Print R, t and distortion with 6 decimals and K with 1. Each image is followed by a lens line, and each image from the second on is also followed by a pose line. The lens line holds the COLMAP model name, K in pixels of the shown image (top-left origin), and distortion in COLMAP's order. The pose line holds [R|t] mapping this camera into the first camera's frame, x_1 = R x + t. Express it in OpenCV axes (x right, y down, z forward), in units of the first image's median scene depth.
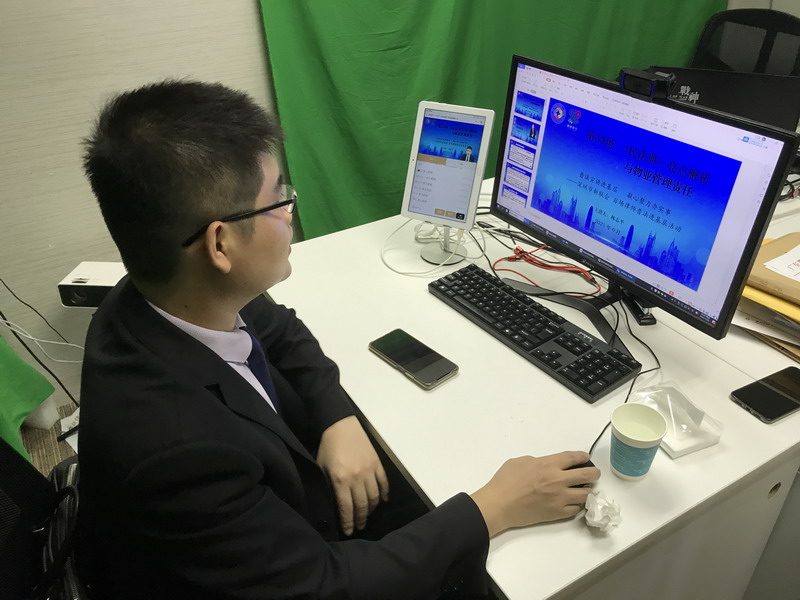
lens RADIAL K [[663.0, 0, 400.0], [0, 663.0, 300.0], [0, 0, 1]] dist [-0.010962, -0.013004]
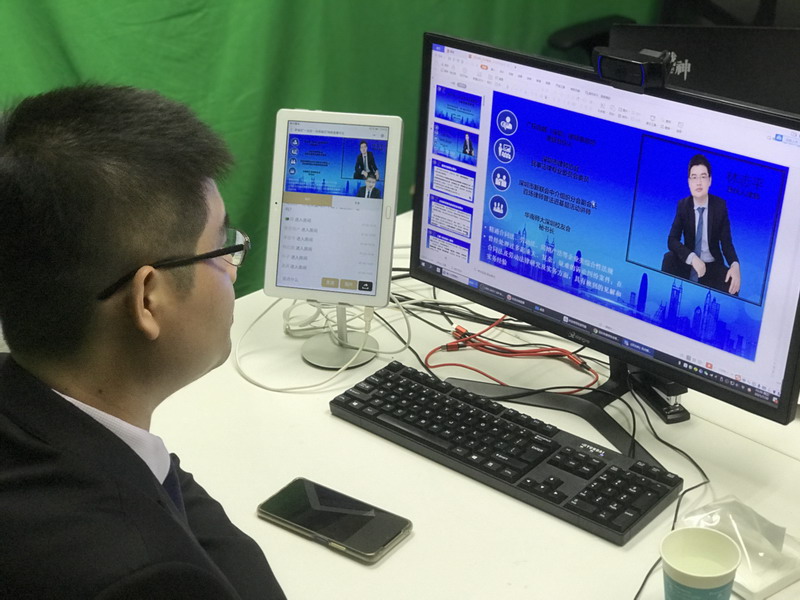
lens RADIAL K [[1338.9, 0, 400.0], [0, 1338.9, 300.0], [0, 0, 1]] dist [-0.252012, 1.716174]
pose [[0.974312, -0.101144, 0.201210, -0.135558], [0.124805, 0.986222, -0.108583, 0.025912], [-0.187455, 0.130906, 0.973511, -0.222759]]
